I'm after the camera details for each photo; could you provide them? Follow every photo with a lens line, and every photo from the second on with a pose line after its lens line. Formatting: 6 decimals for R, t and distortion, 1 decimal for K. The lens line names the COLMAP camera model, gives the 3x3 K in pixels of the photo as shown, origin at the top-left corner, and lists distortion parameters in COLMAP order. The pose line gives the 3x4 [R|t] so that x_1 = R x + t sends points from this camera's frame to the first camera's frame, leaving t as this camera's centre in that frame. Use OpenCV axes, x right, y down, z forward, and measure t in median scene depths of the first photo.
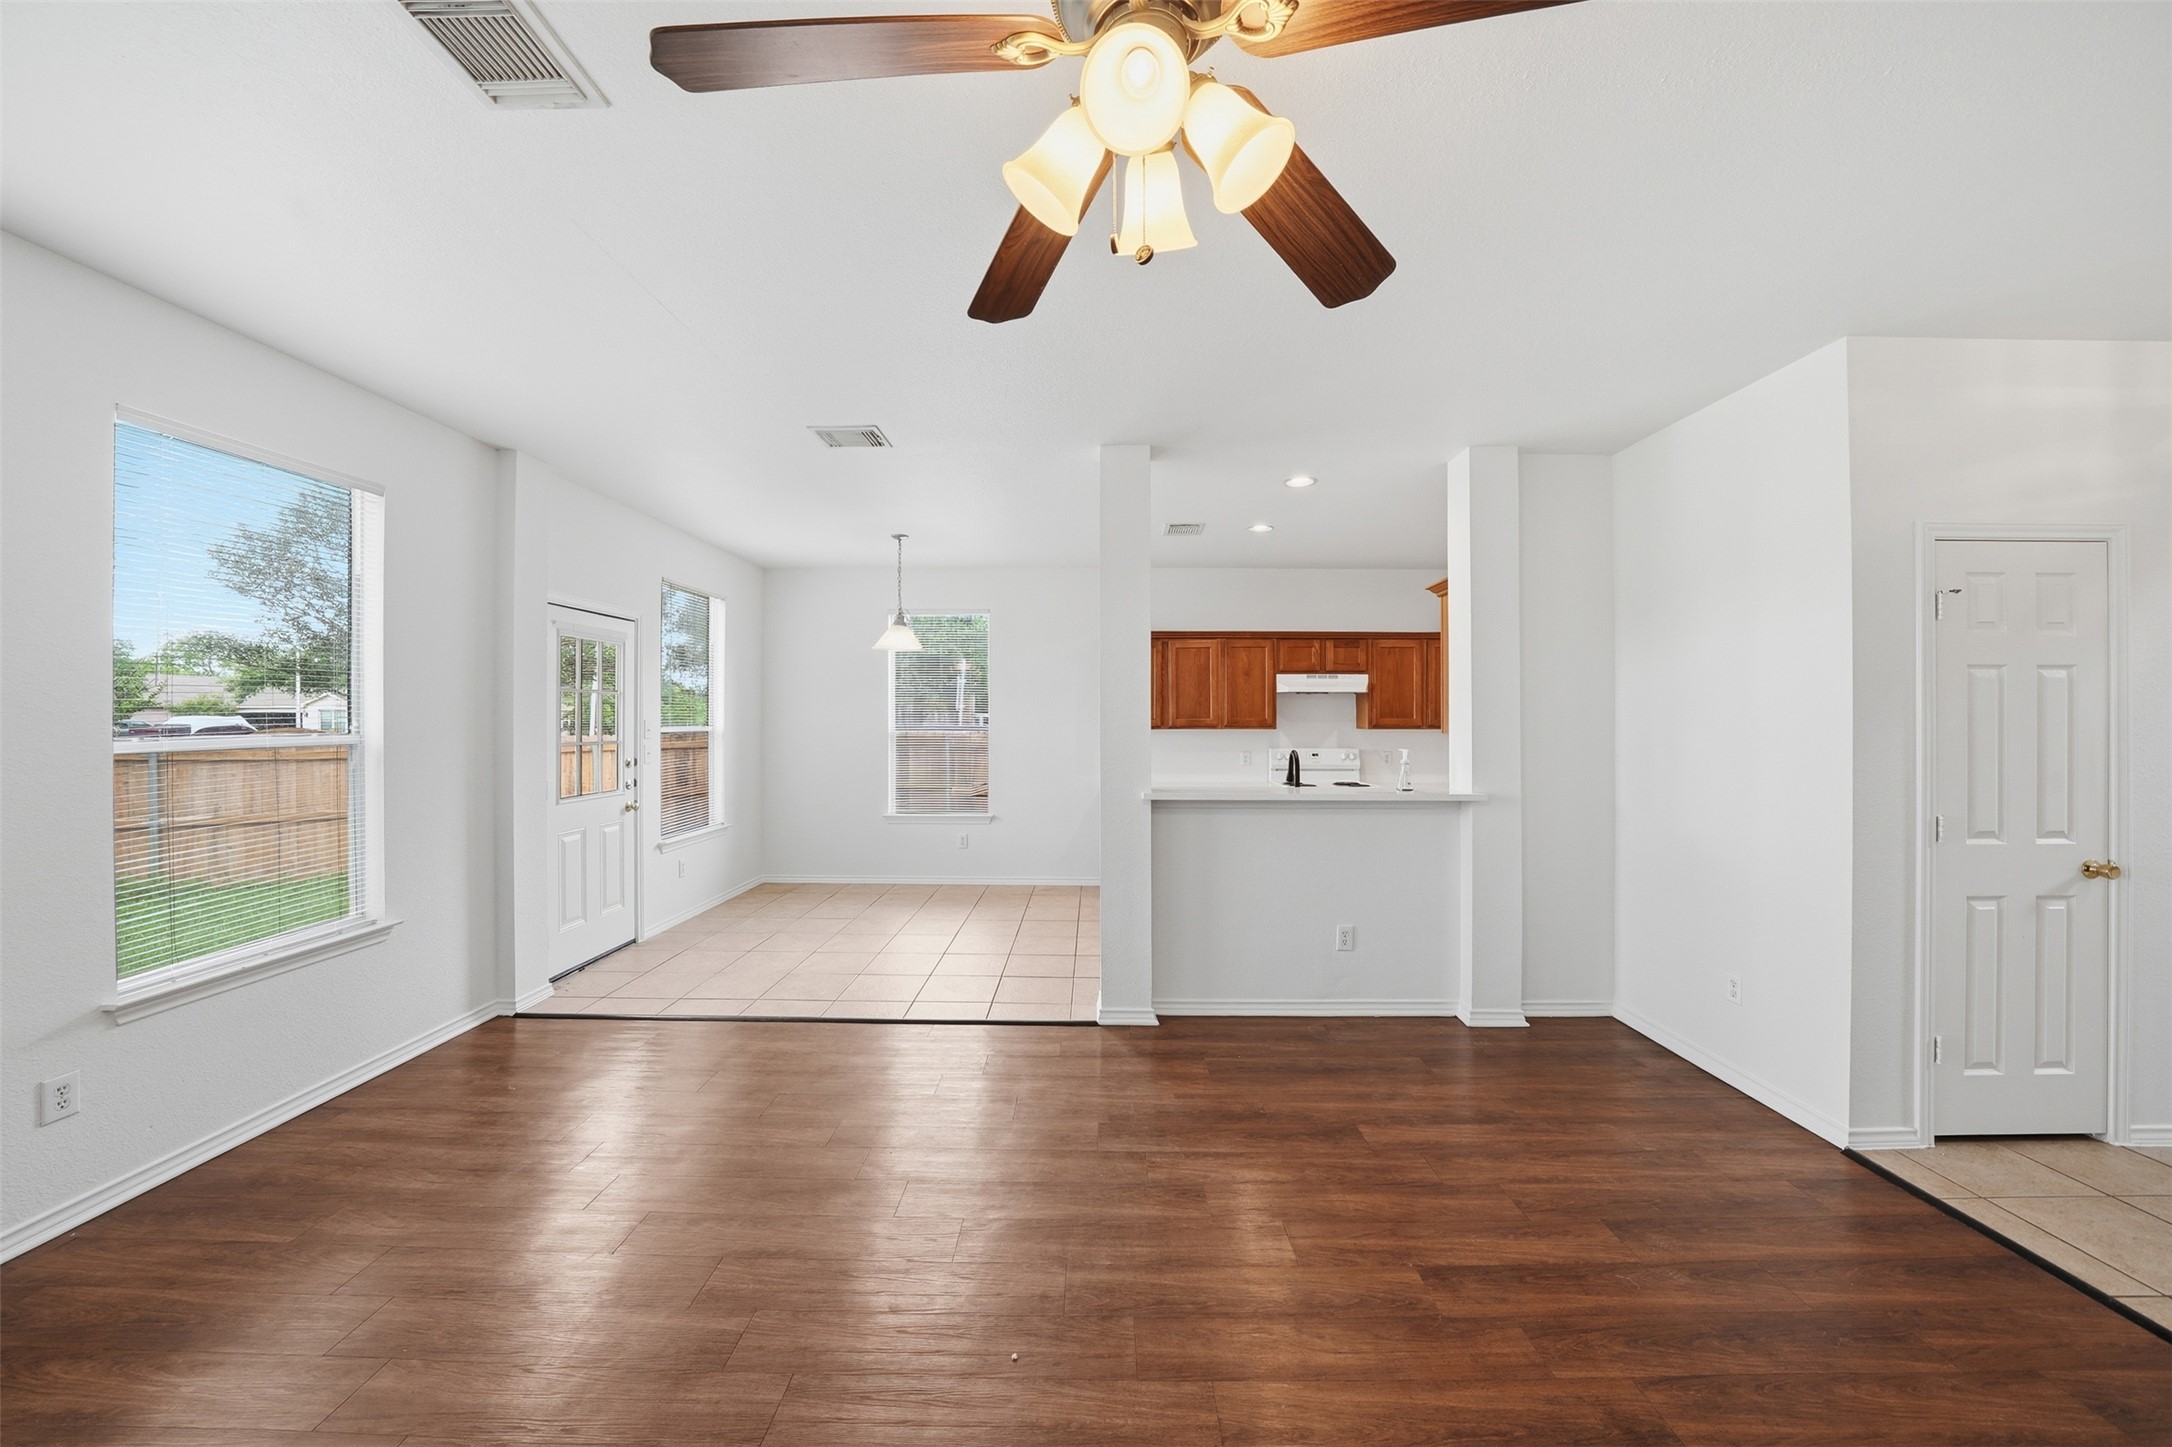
lens RADIAL K [[785.9, 0, 1083.6], [0, 785.9, 715.6], [0, 0, 1]] dist [-0.012322, 0.000066]
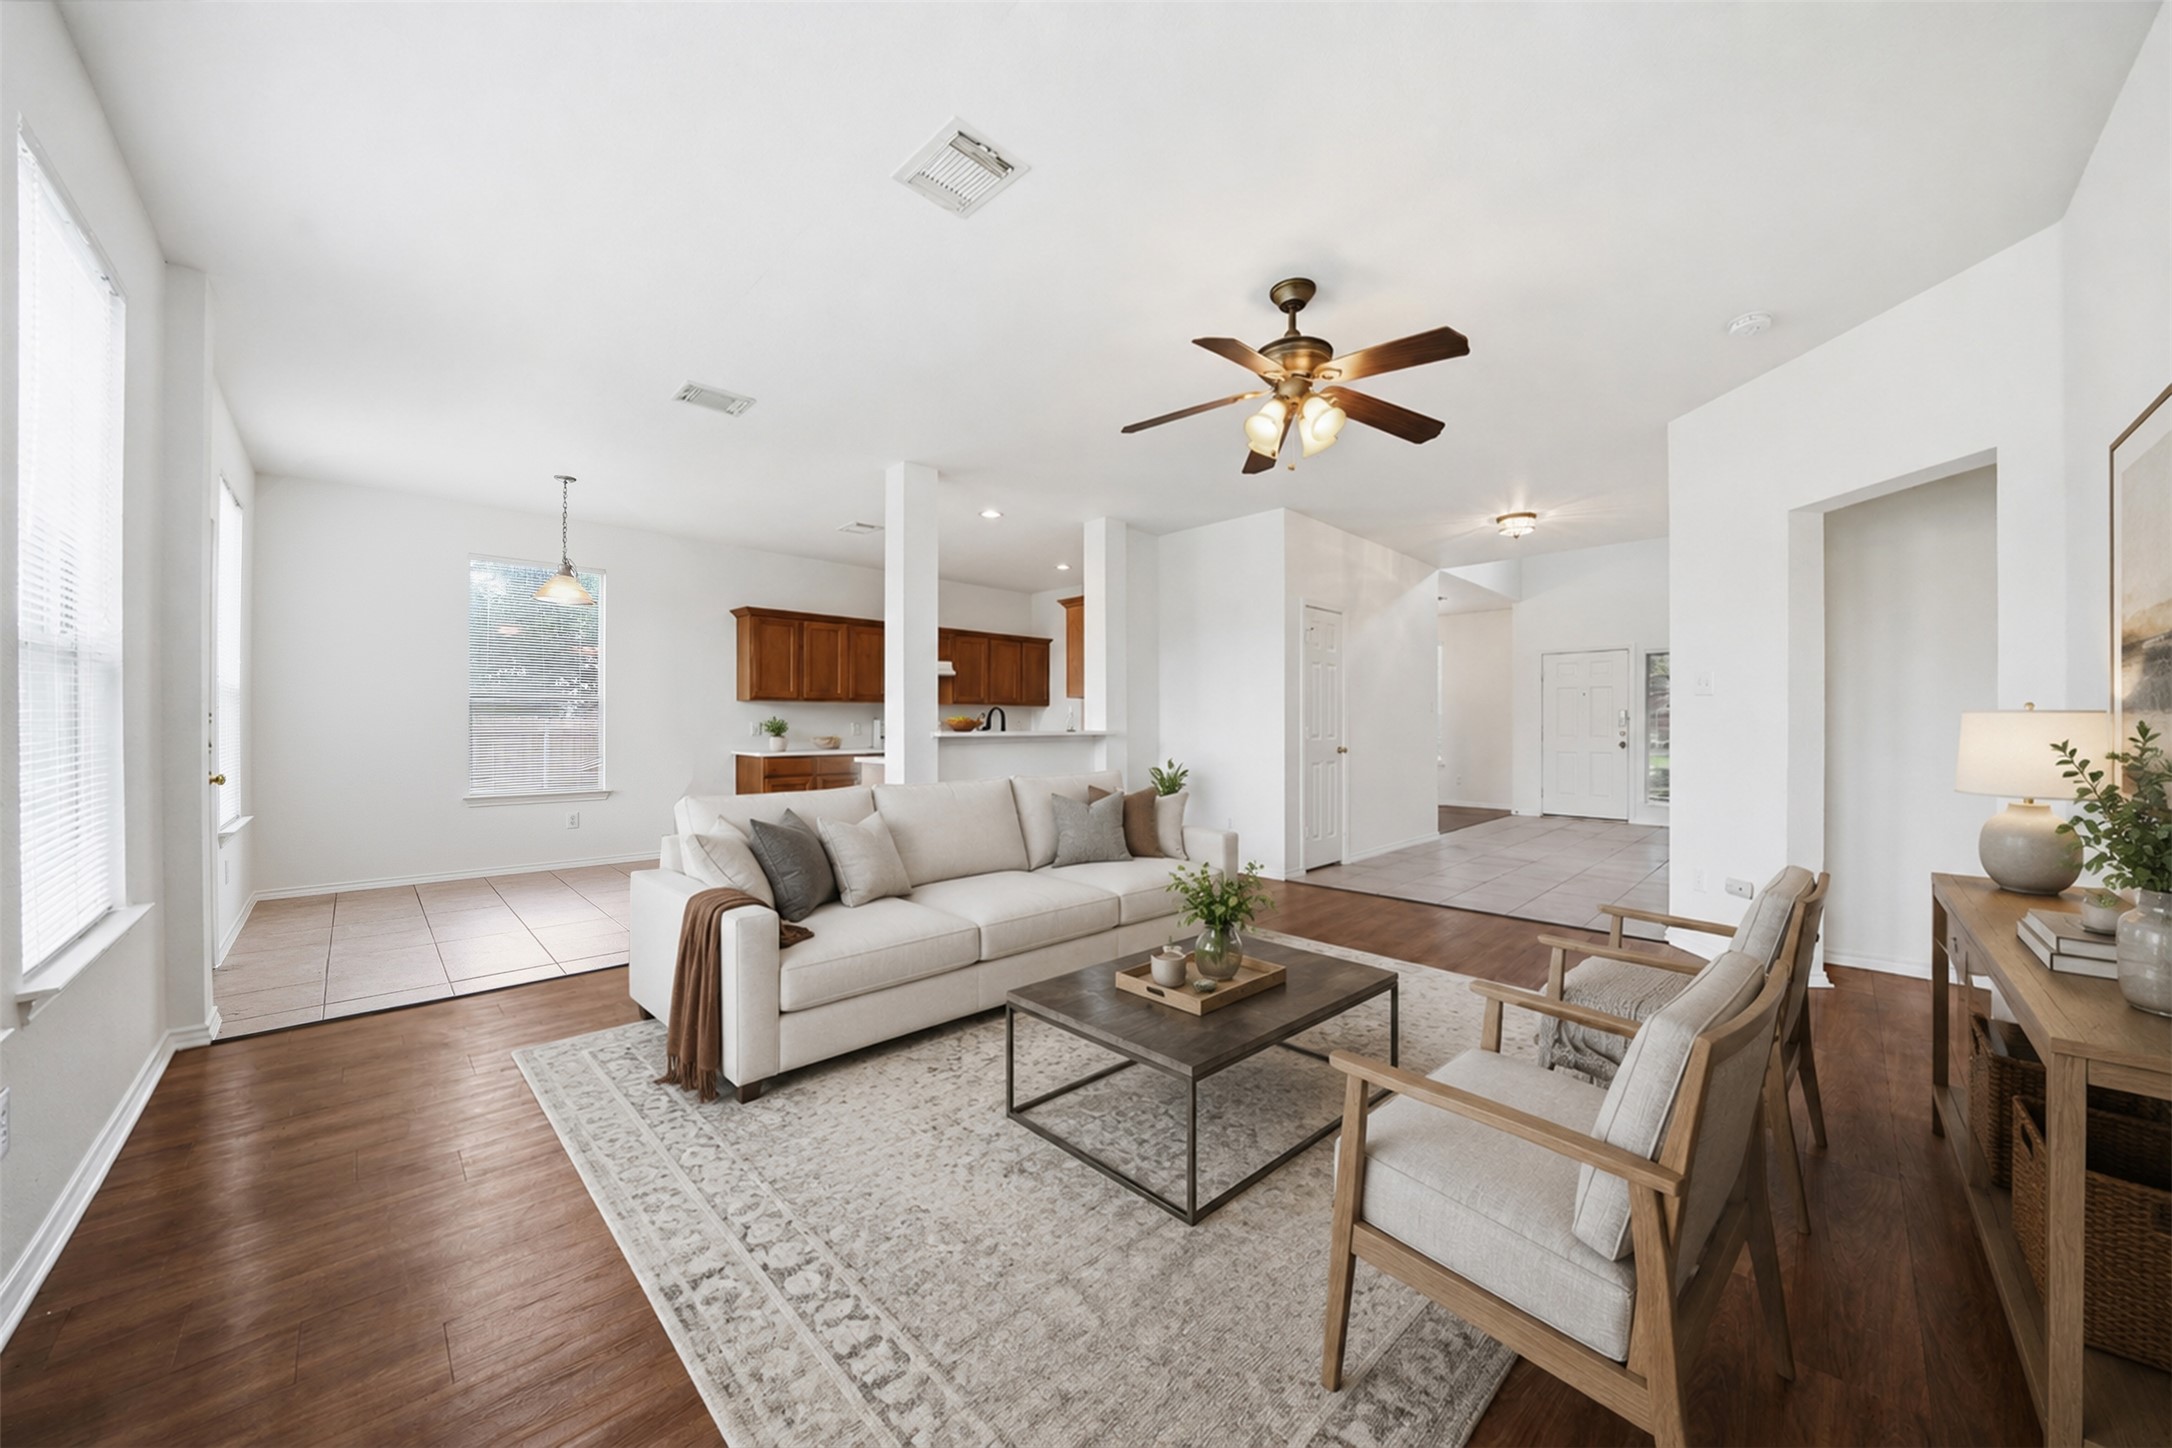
lens RADIAL K [[788.3, 0, 1098.6], [0, 788.3, 739.7], [0, 0, 1]] dist [-0.017202, -0.000099]
pose [[0.695751, -0.015183, 0.718122, -0.662222], [0.000723, 0.999791, 0.020438, 0.080205], [-0.718282, -0.013701, 0.695617, -0.115492]]
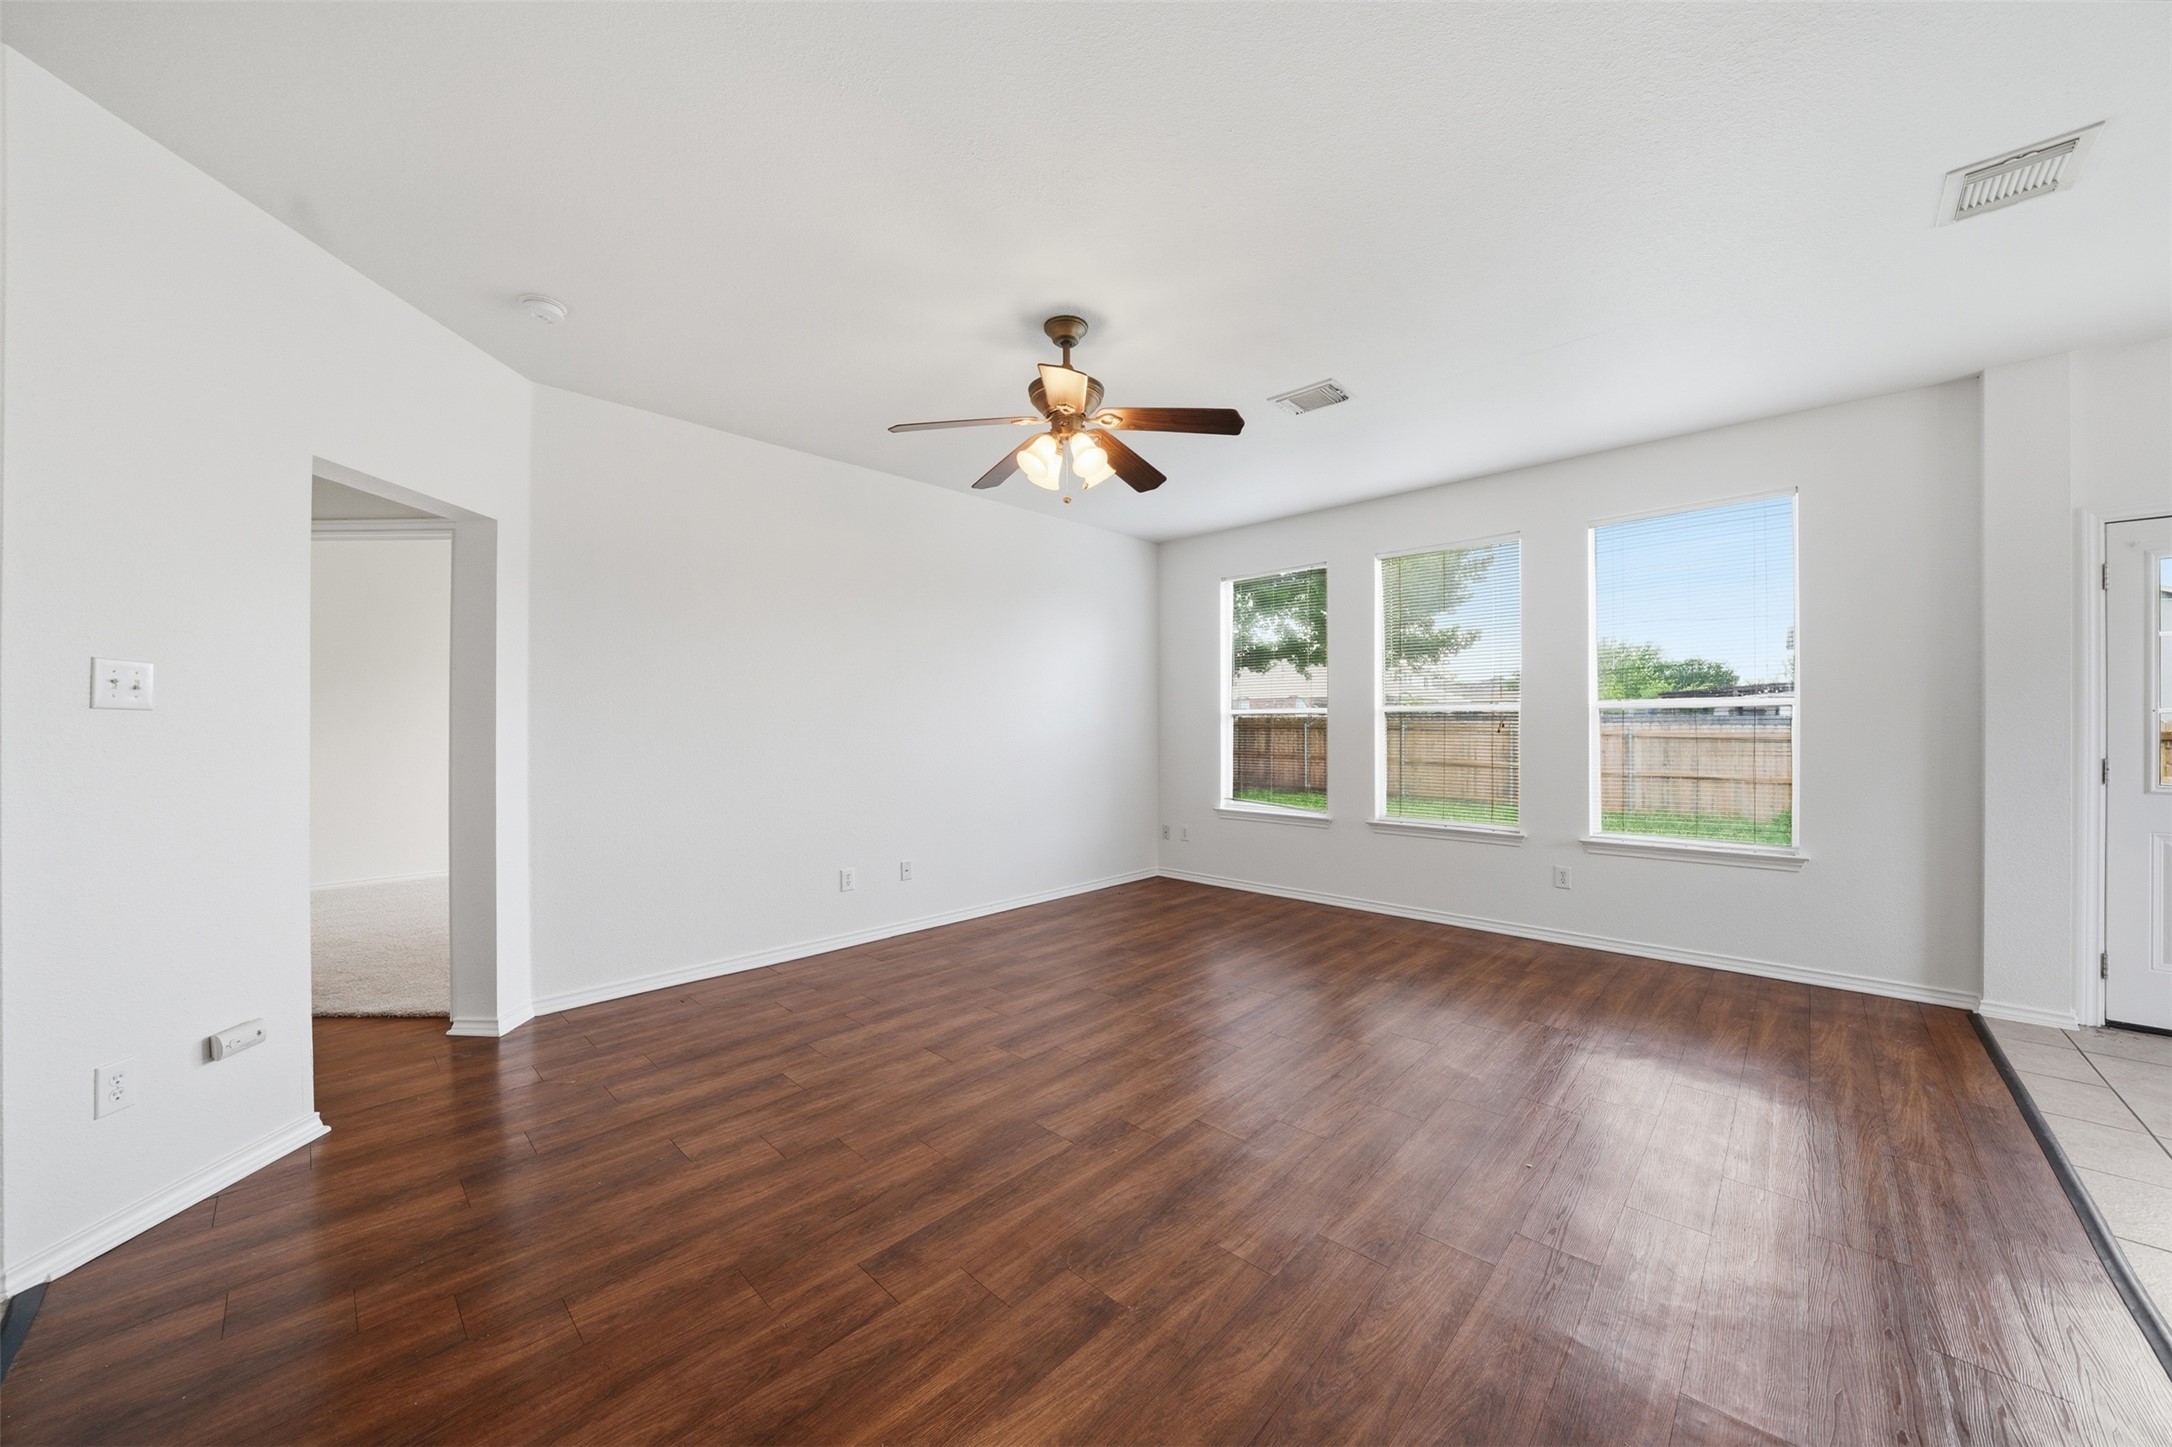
lens RADIAL K [[759.1, 0, 1082.4], [0, 759.1, 730.8], [0, 0, 1]] dist [-0.019174, 0.000071]
pose [[-0.688844, 0.005252, -0.724891, 0.581005], [0.000166, 0.999975, 0.007088, 0.058821], [0.724910, 0.004763, -0.688828, 0.858663]]
